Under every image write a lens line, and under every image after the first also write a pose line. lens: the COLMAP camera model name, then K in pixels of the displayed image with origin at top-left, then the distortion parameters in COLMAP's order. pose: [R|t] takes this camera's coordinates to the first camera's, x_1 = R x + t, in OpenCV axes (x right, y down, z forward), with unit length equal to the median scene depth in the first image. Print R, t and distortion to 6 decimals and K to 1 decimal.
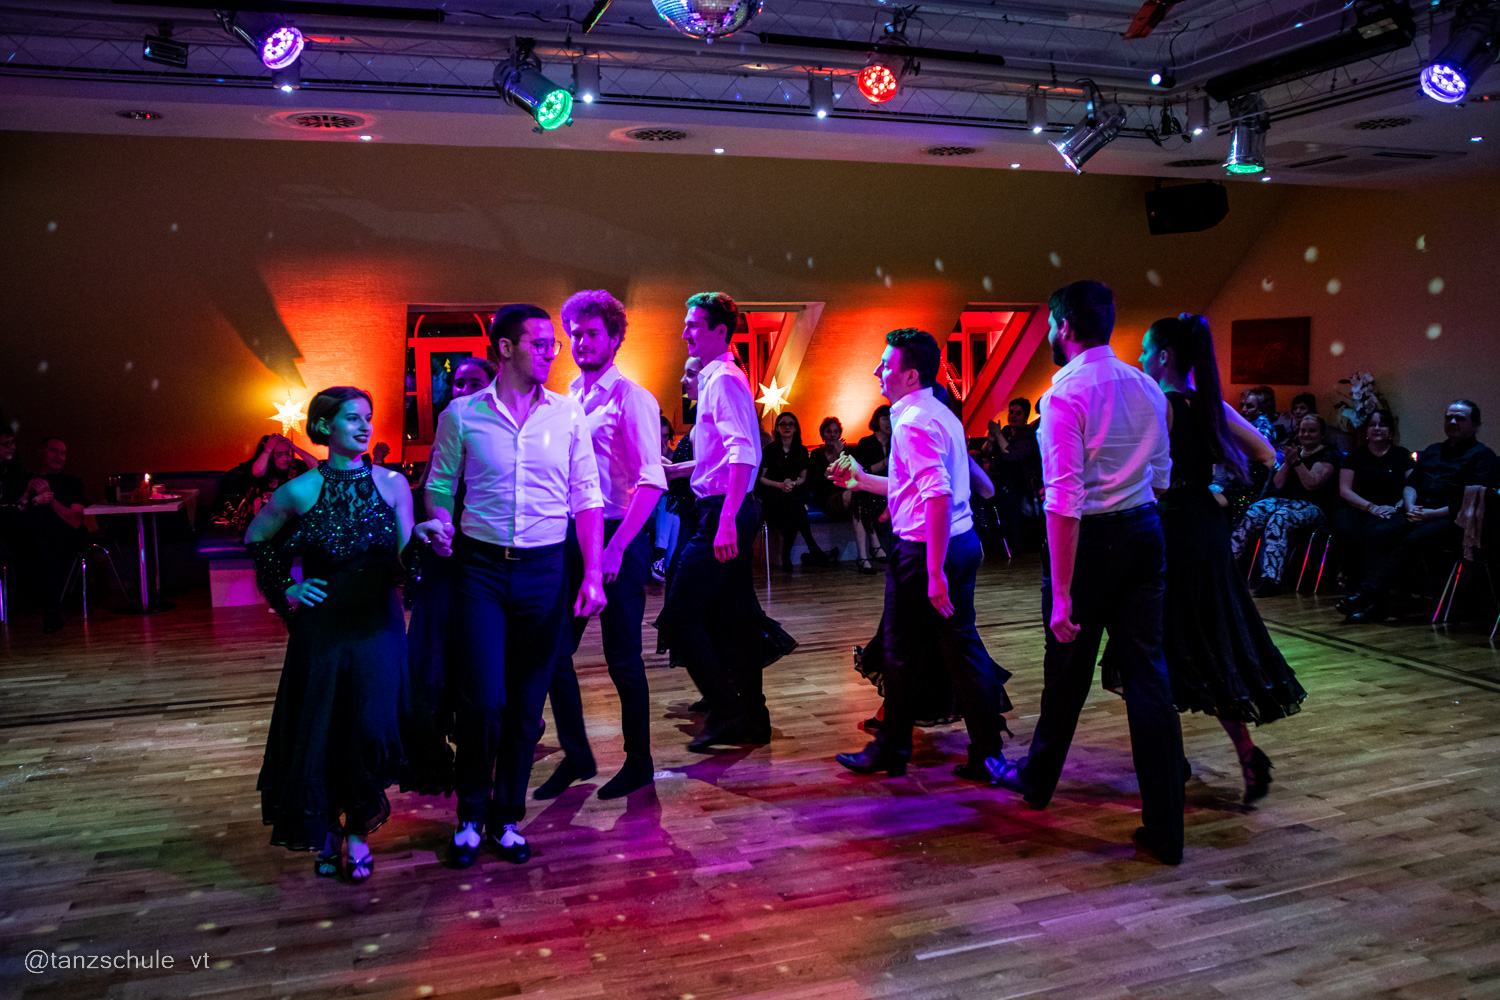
lens RADIAL K [[1247.0, 0, 752.4], [0, 1247.0, 510.0], [0, 0, 1]] dist [-0.092658, 0.096026]
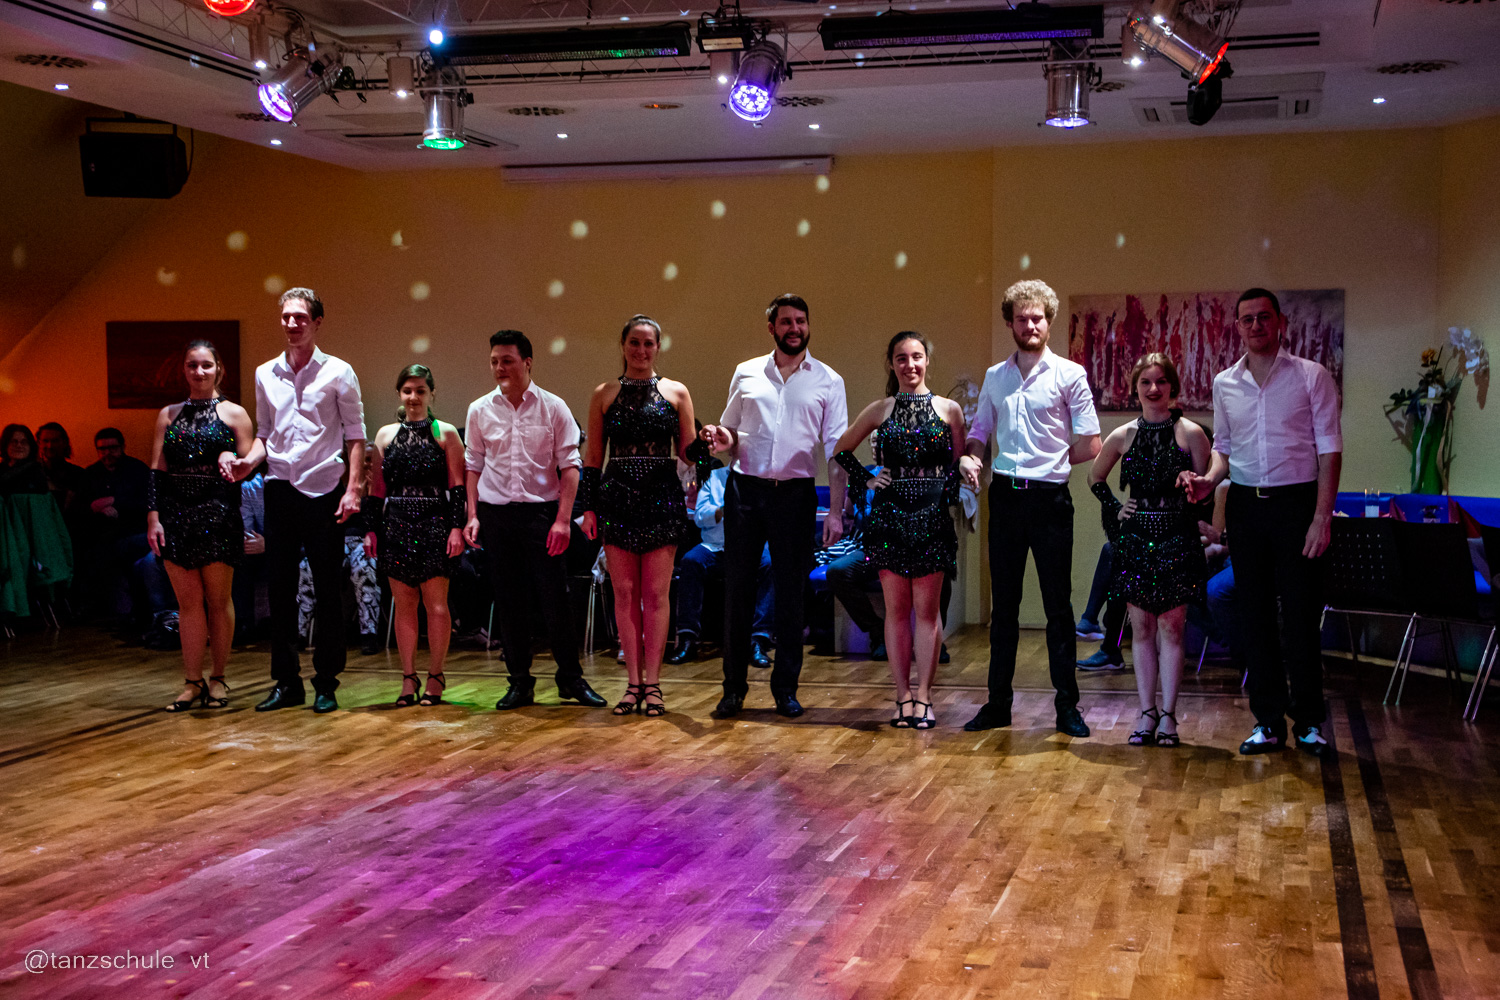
lens RADIAL K [[2103.9, 0, 764.5], [0, 2103.9, 534.9], [0, 0, 1]] dist [0.100514, 0.000000]
pose [[0.549163, -0.032279, 0.835092, -0.605491], [0.088165, 0.995915, -0.019483, 0.041074], [-0.831052, 0.084325, 0.549766, -0.002259]]
